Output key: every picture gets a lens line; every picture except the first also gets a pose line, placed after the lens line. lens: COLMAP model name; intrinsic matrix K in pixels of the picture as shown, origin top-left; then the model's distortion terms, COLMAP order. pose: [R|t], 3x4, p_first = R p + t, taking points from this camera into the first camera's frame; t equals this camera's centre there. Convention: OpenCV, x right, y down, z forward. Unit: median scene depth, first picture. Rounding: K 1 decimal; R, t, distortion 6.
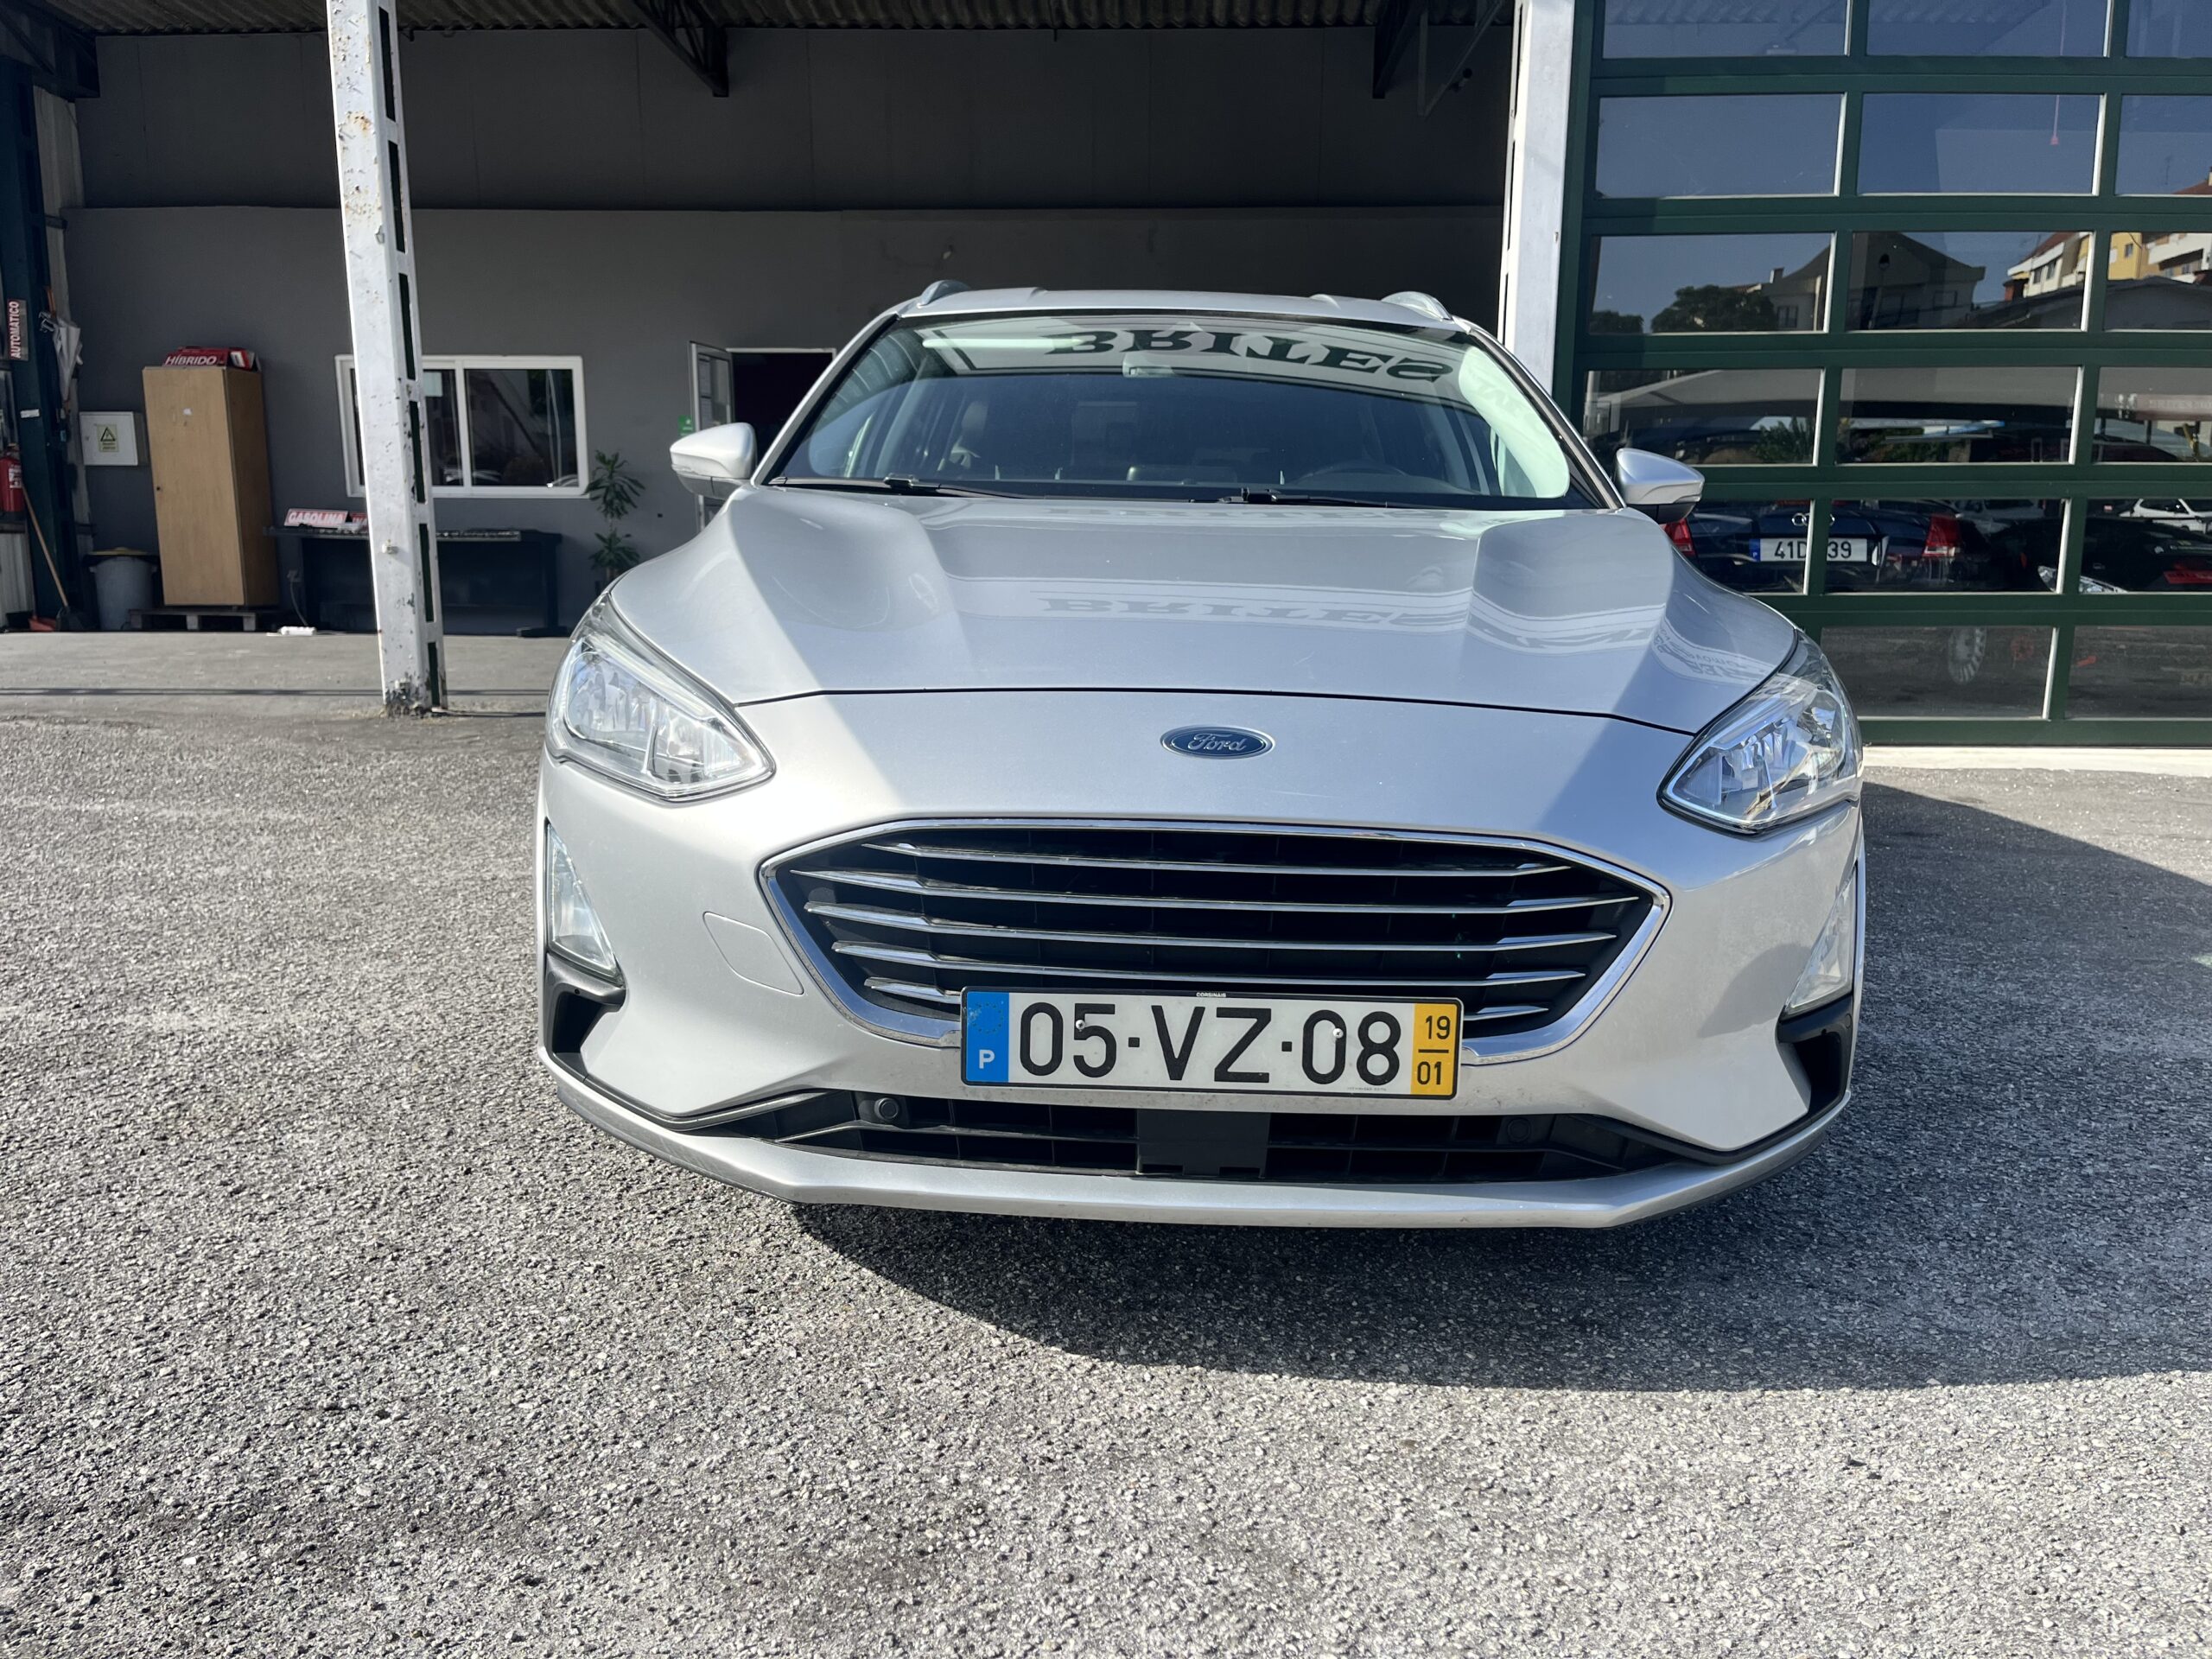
lens RADIAL K [[1699.4, 0, 1095.6], [0, 1699.4, 842.8], [0, 0, 1]] dist [0.064652, -0.083193]
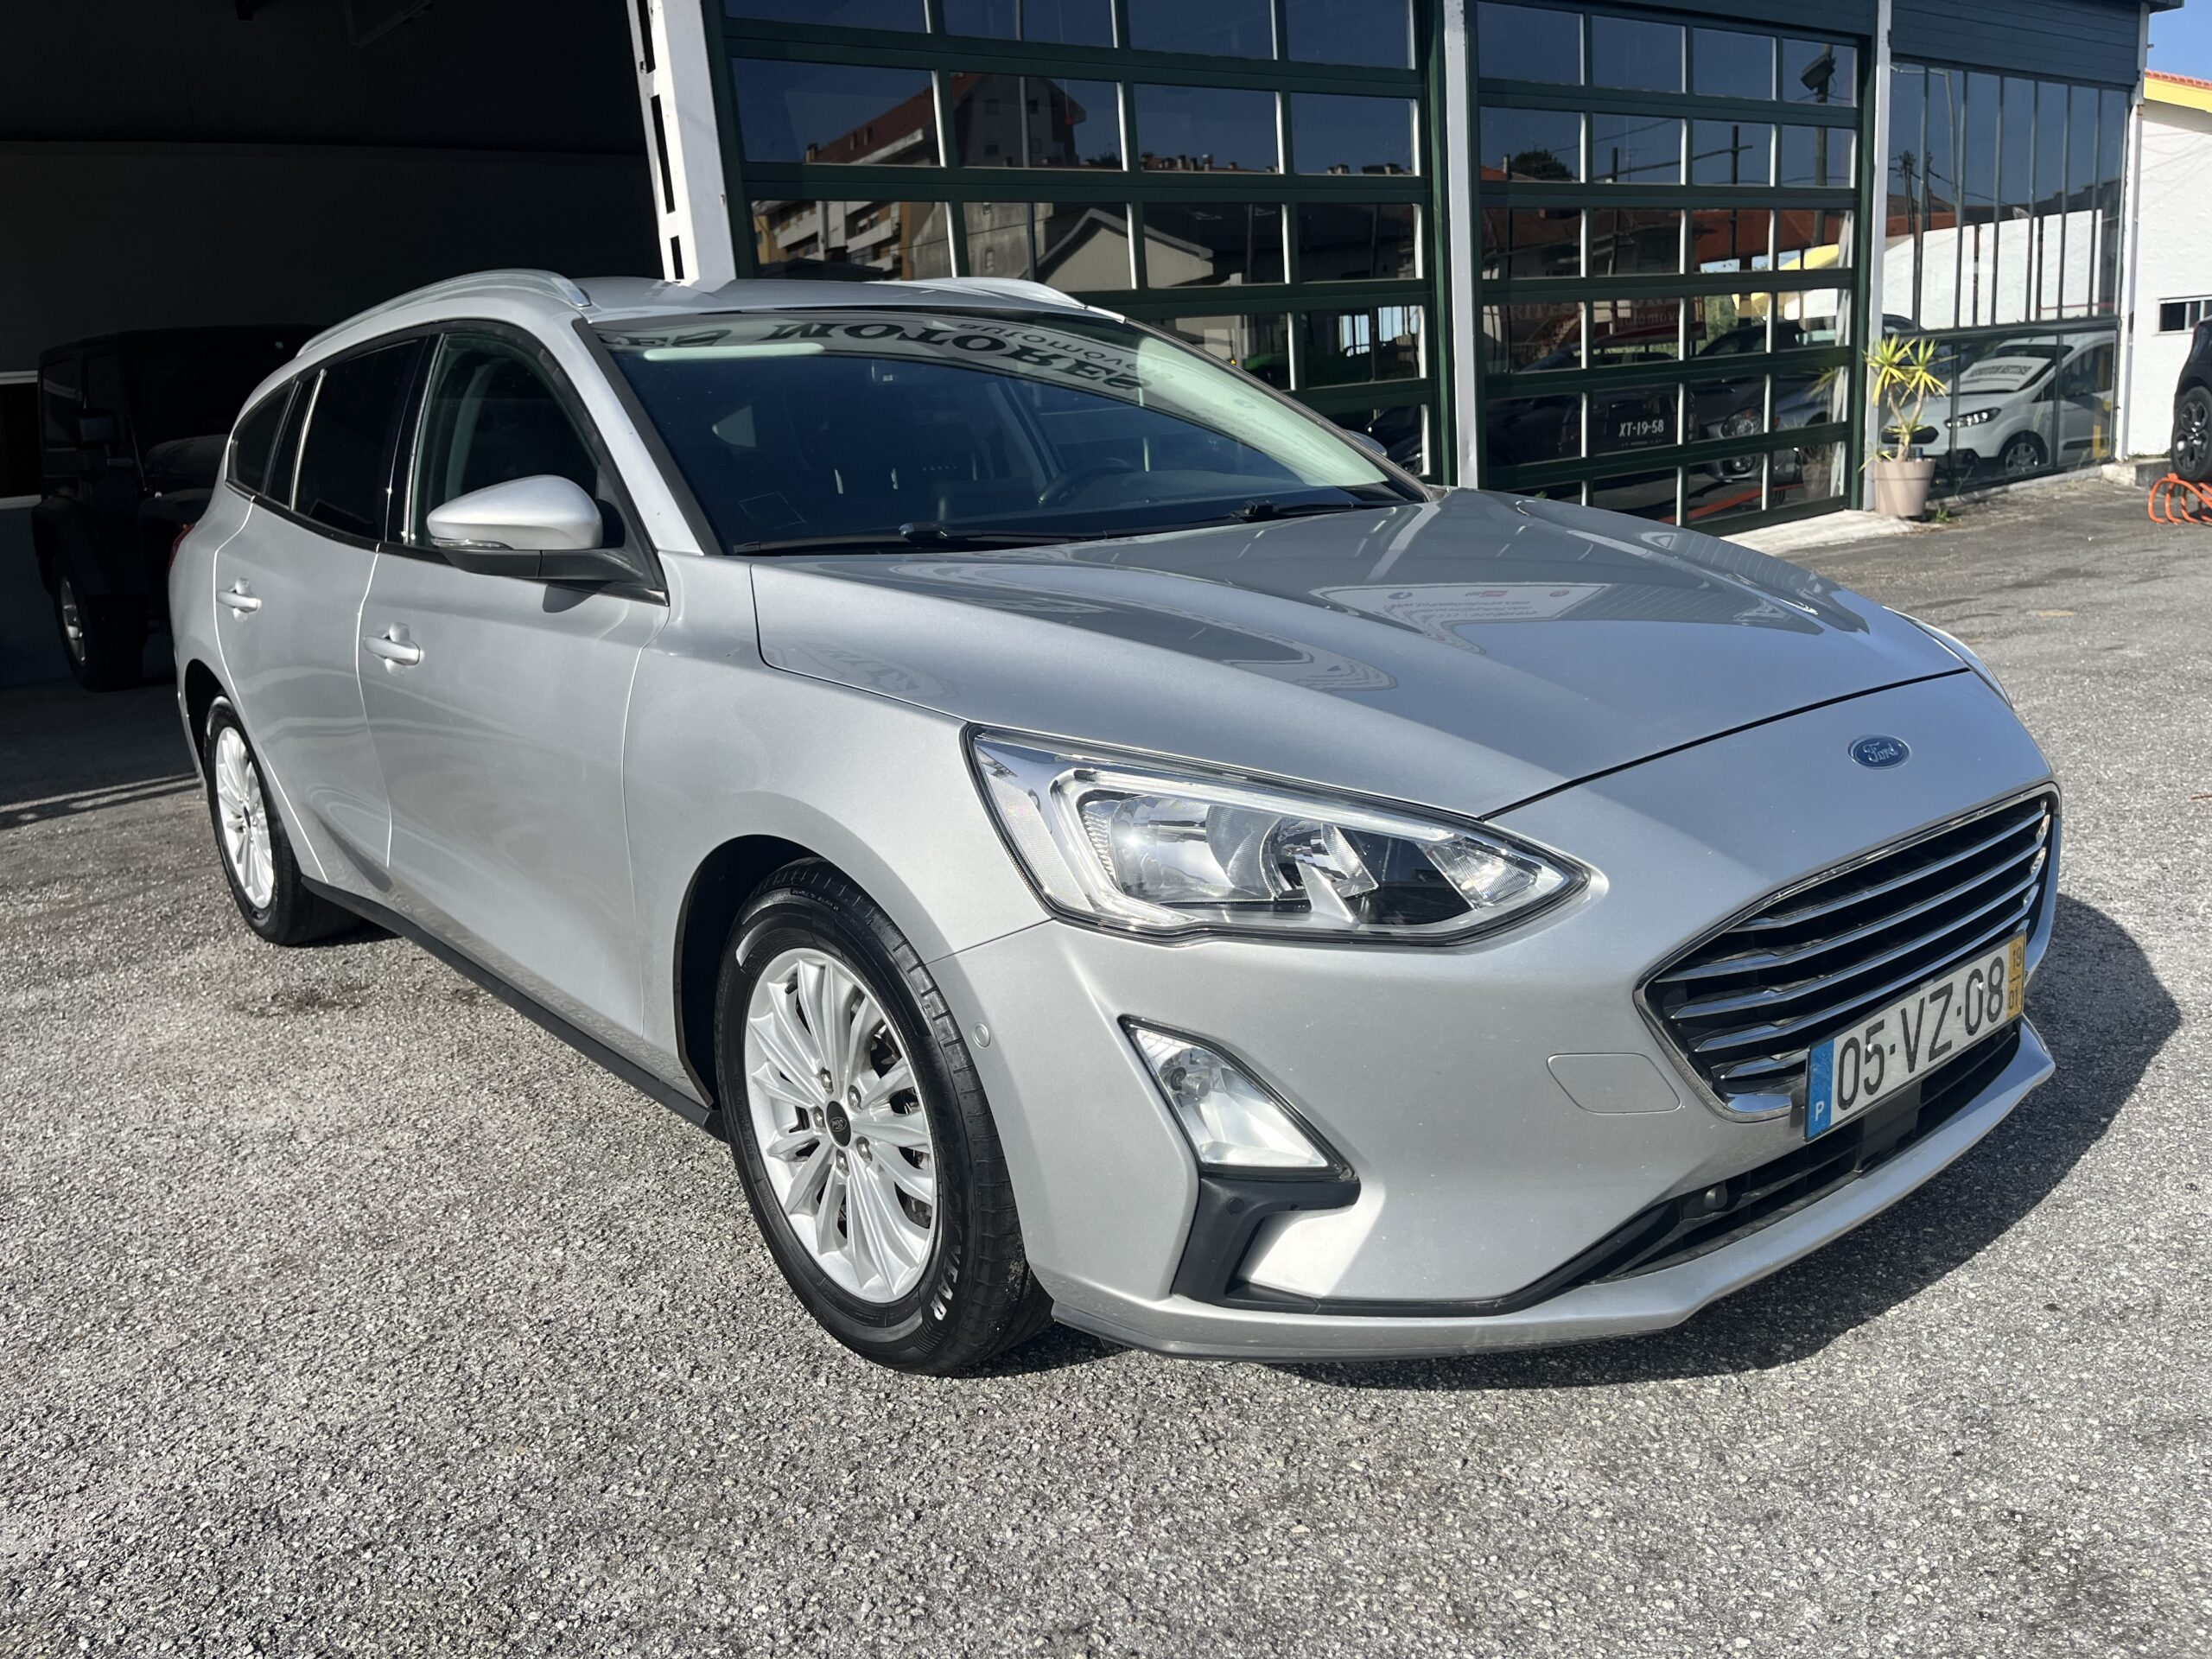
lens RADIAL K [[1699.4, 0, 1095.6], [0, 1699.4, 842.8], [0, 0, 1]] dist [0.064652, -0.083193]
pose [[0.747069, -0.222049, 0.626564, -0.962393], [0.201406, 0.973865, 0.104987, -0.212086], [-0.633501, 0.047762, 0.772266, 0.487360]]
